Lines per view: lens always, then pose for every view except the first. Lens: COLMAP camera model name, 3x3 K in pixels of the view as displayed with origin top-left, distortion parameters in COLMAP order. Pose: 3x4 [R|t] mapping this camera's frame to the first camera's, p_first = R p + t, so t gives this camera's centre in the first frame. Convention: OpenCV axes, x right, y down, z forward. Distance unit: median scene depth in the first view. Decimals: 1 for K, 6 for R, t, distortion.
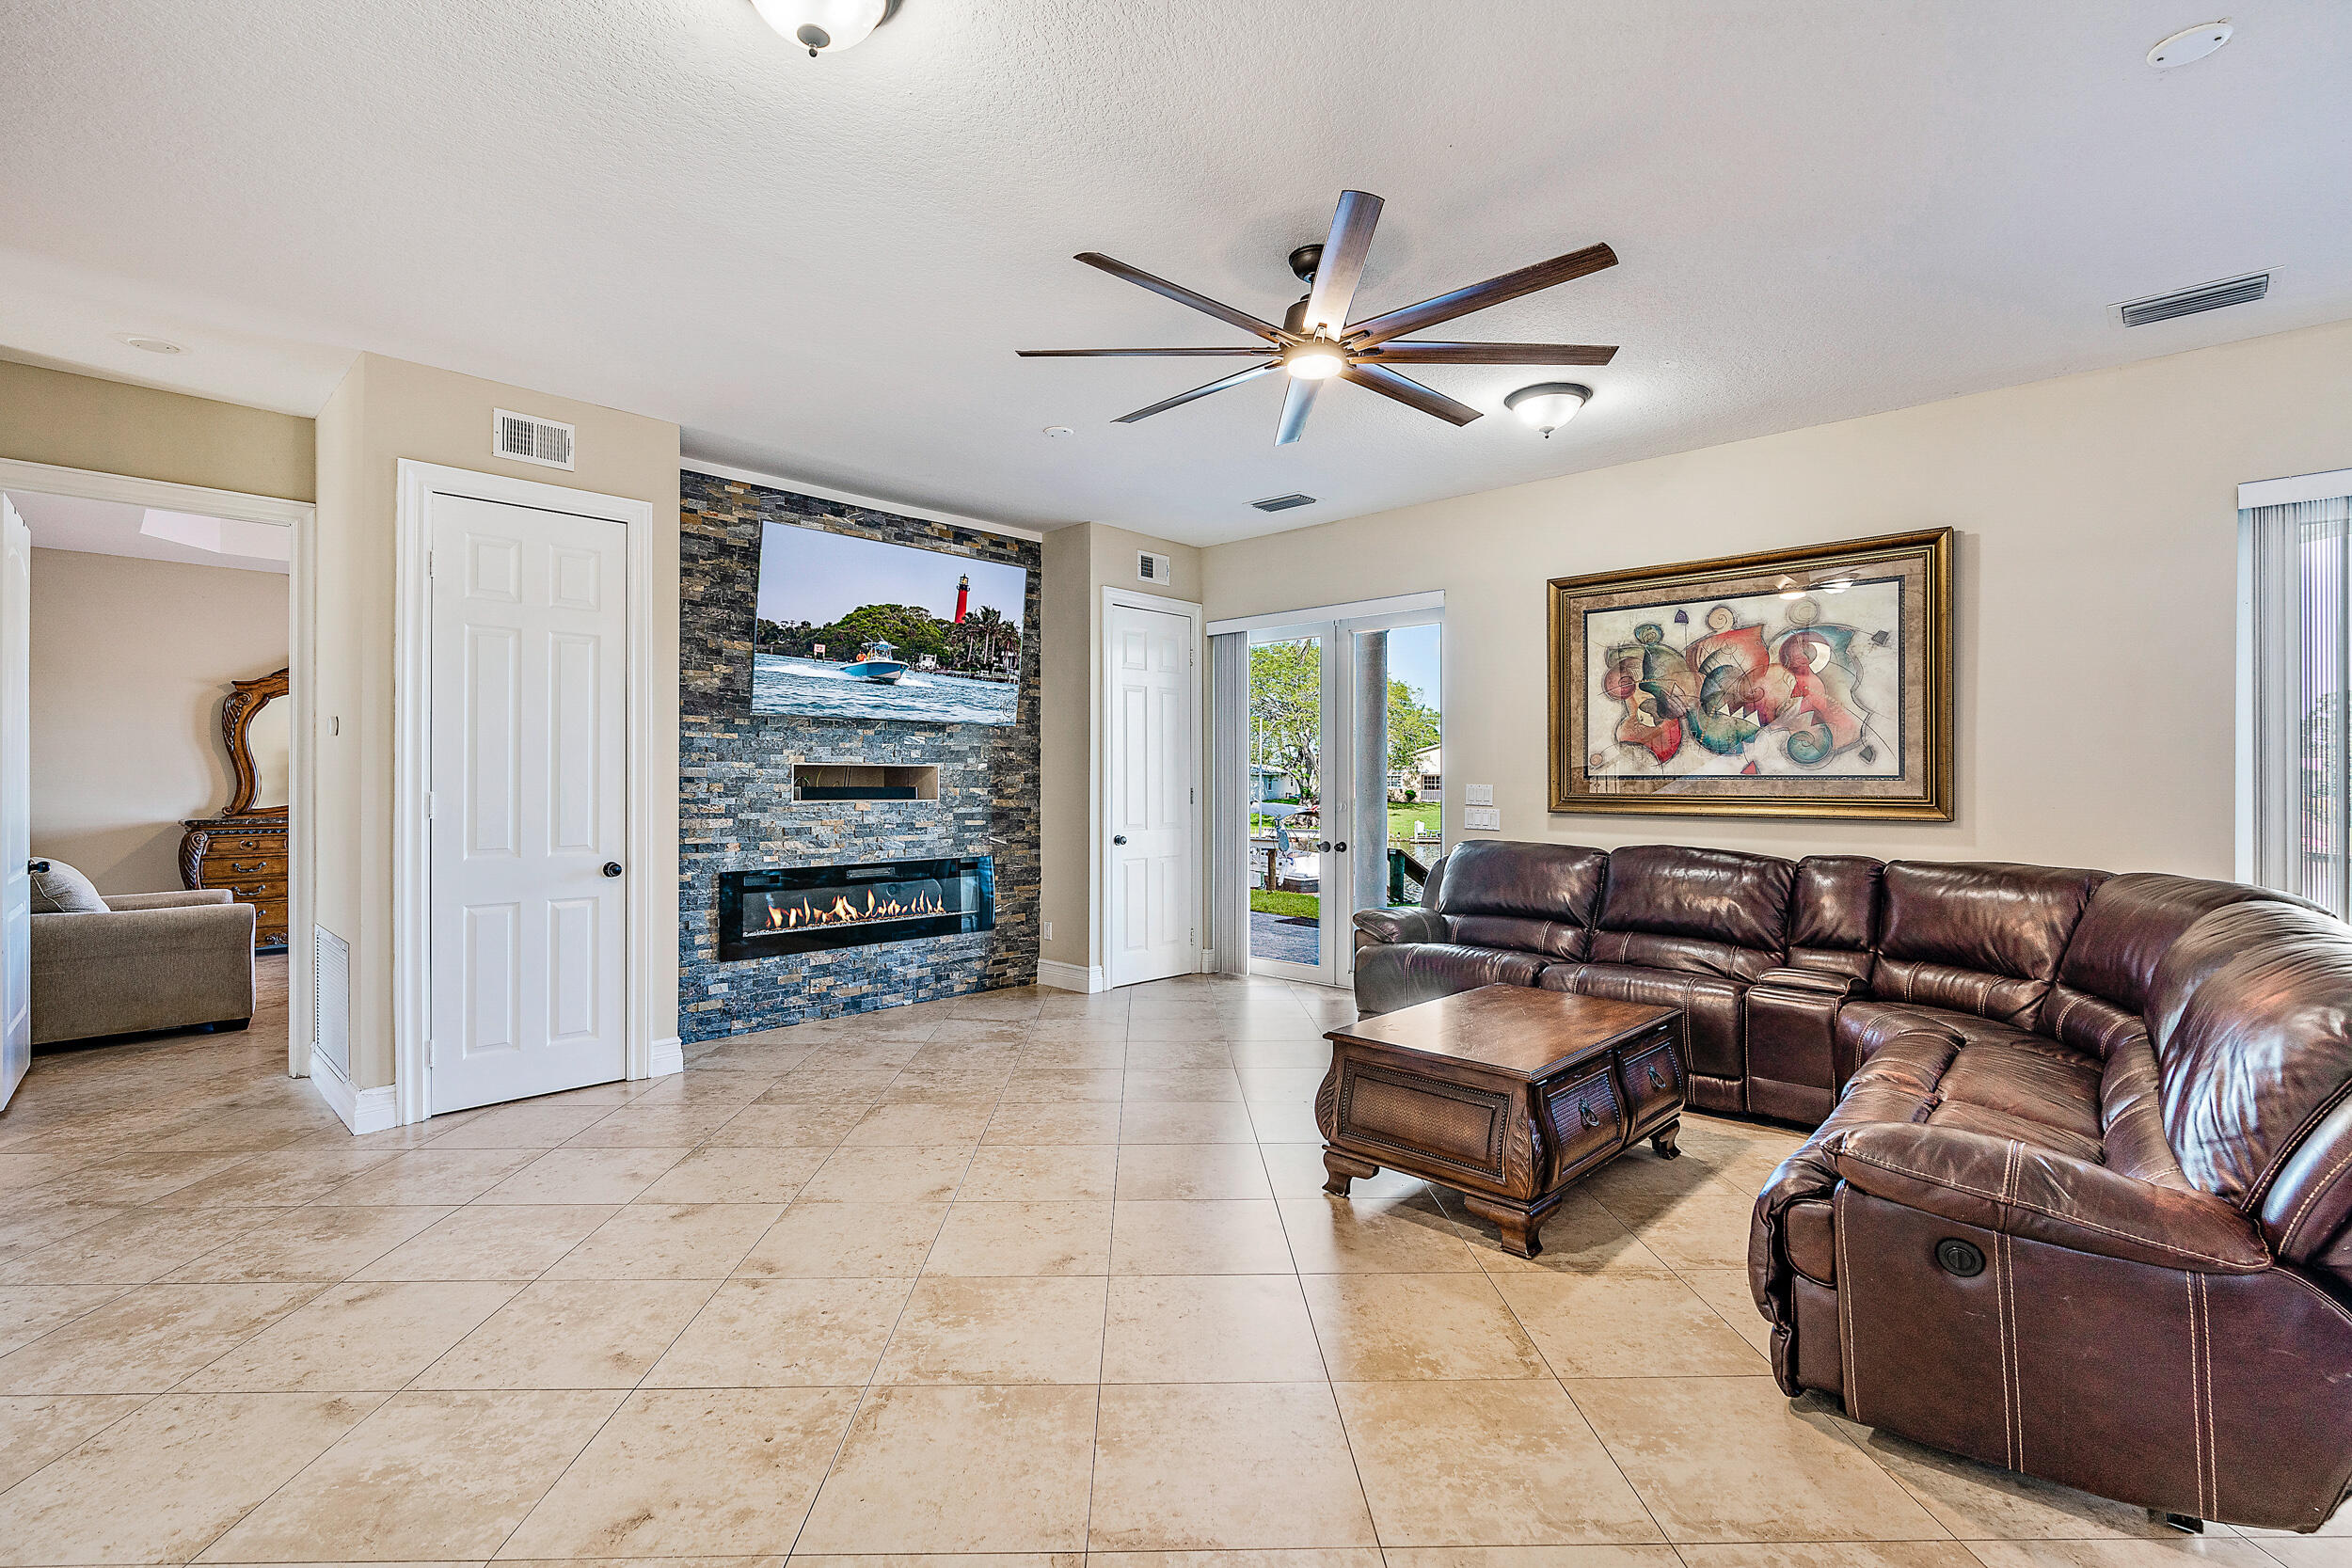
lens RADIAL K [[1064.8, 0, 1175.2], [0, 1064.8, 775.8], [0, 0, 1]] dist [-0.010525, 0.000727]
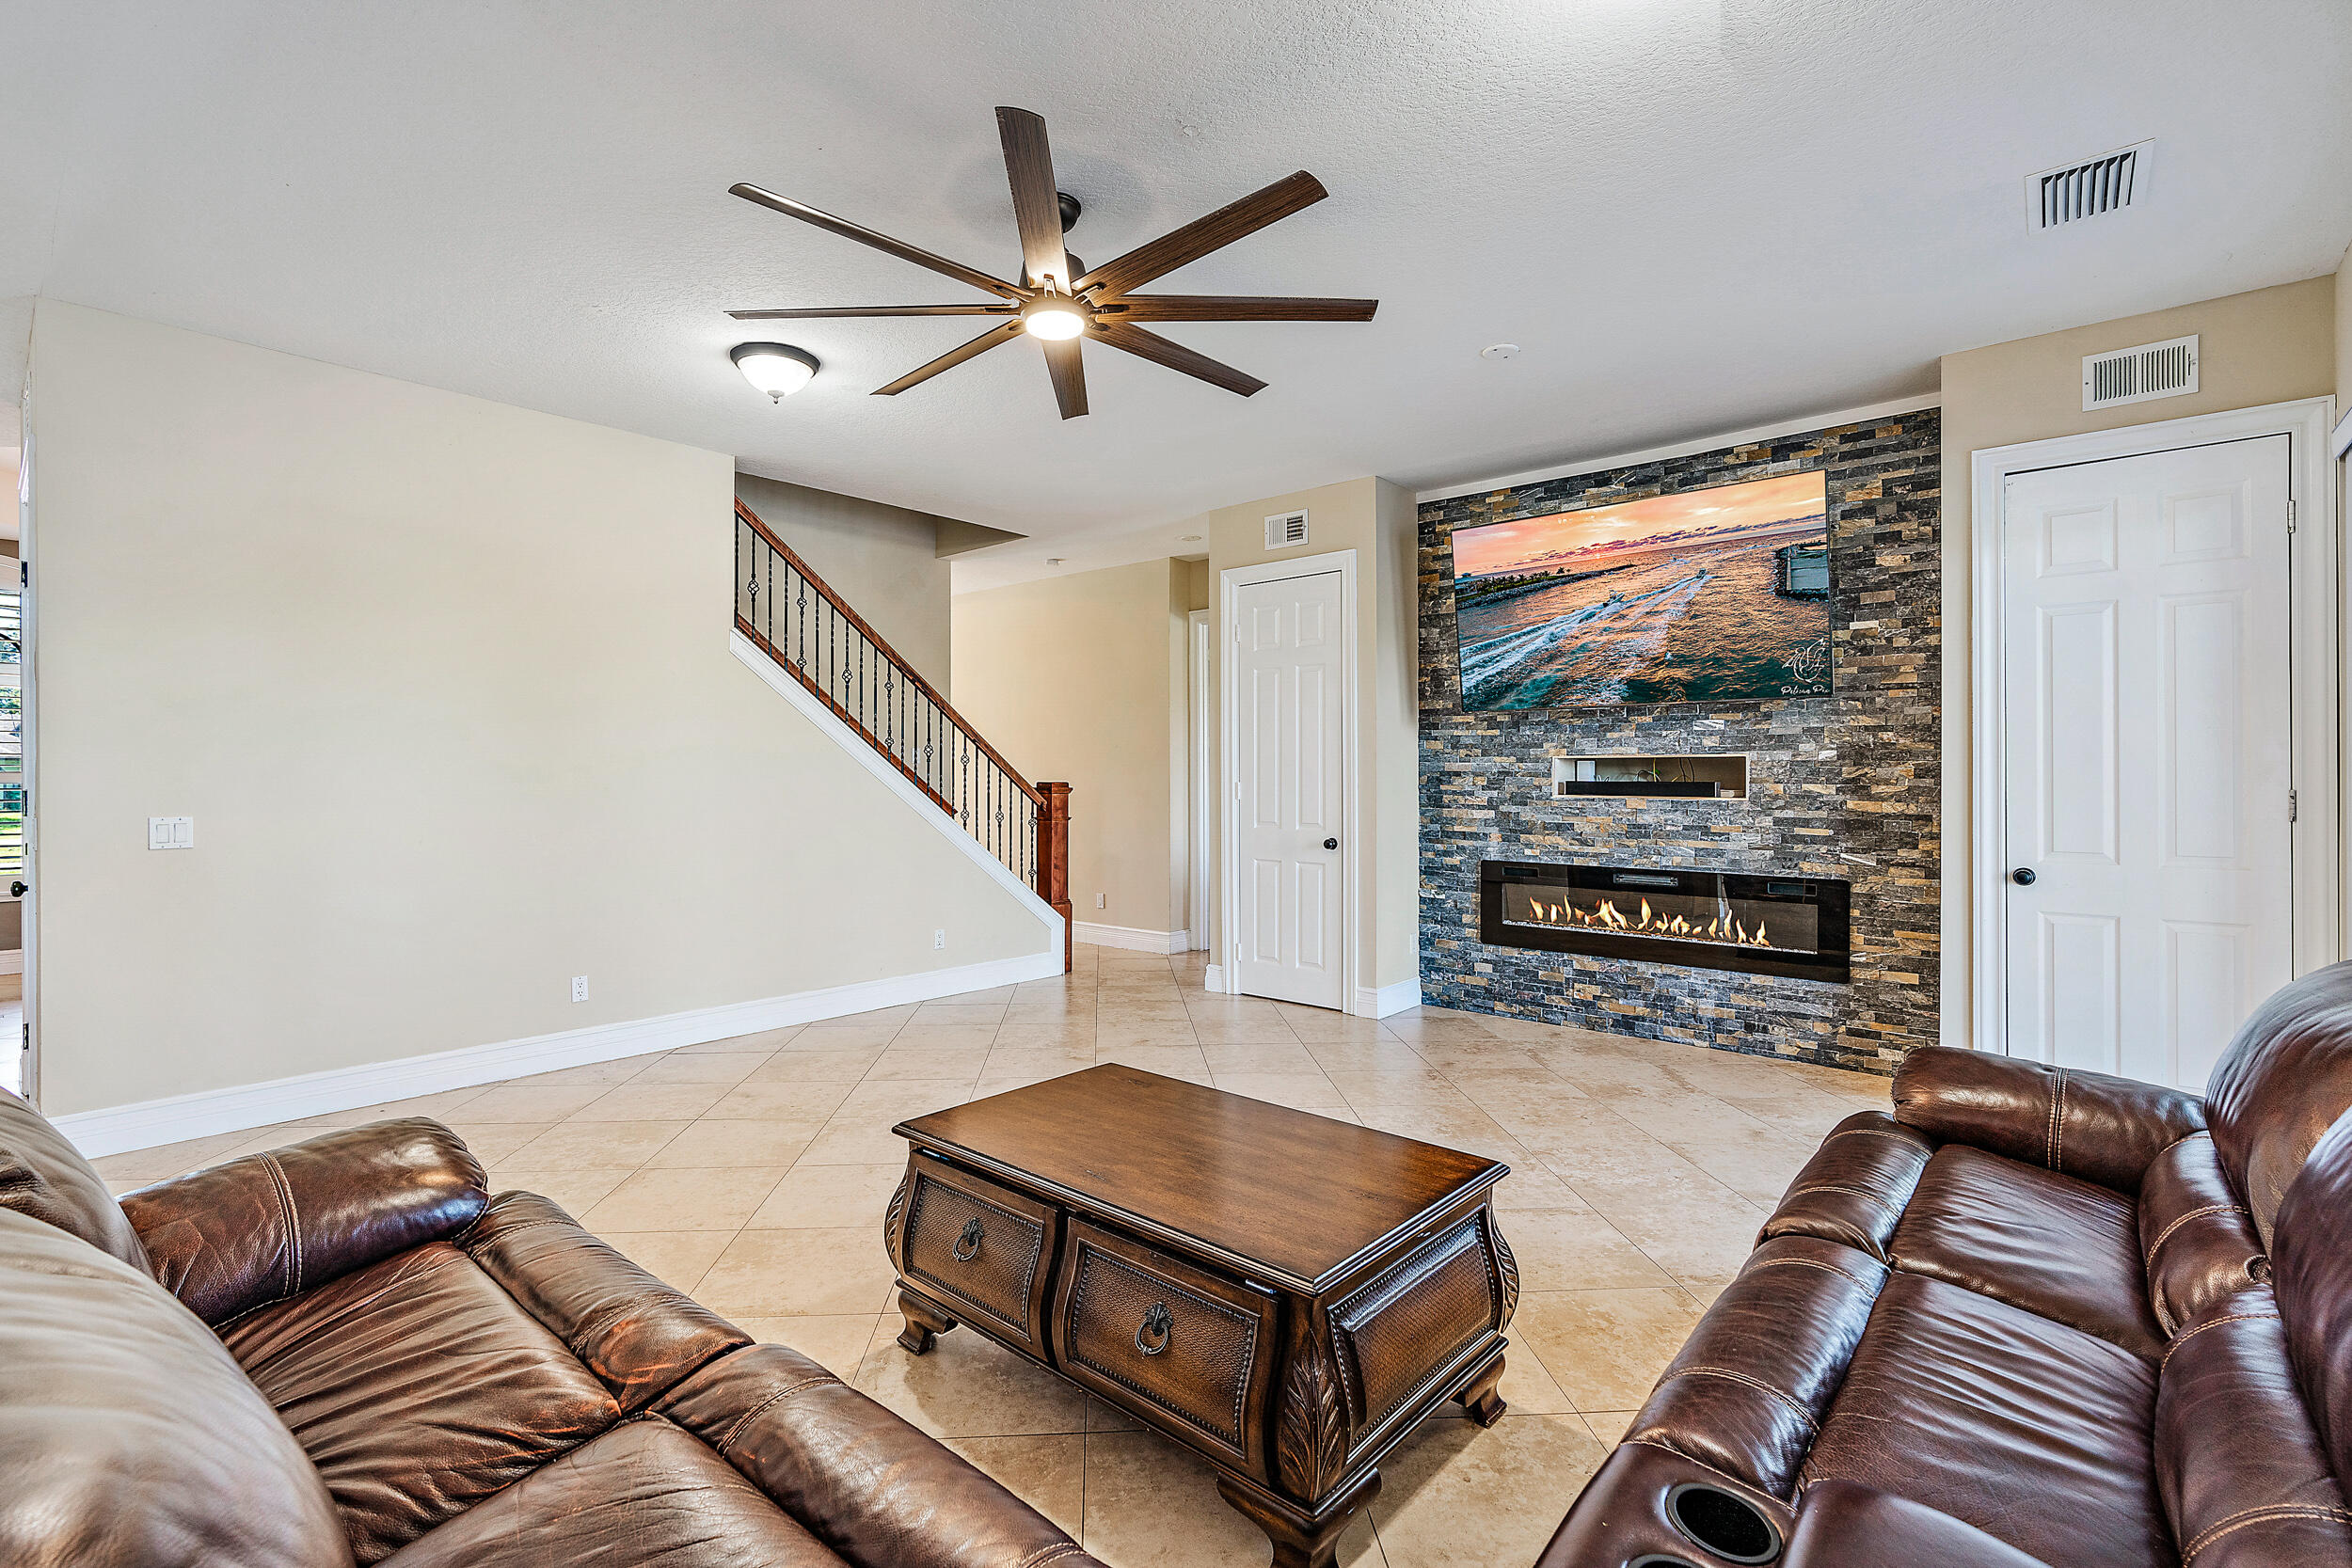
lens RADIAL K [[1064.8, 0, 1175.2], [0, 1064.8, 775.8], [0, 0, 1]] dist [-0.010525, 0.000727]
pose [[0.034281, -0.002939, -0.999408, 0.573379], [0.002385, 0.999993, -0.002858, 0.007334], [0.999409, -0.002285, 0.034288, 0.584769]]
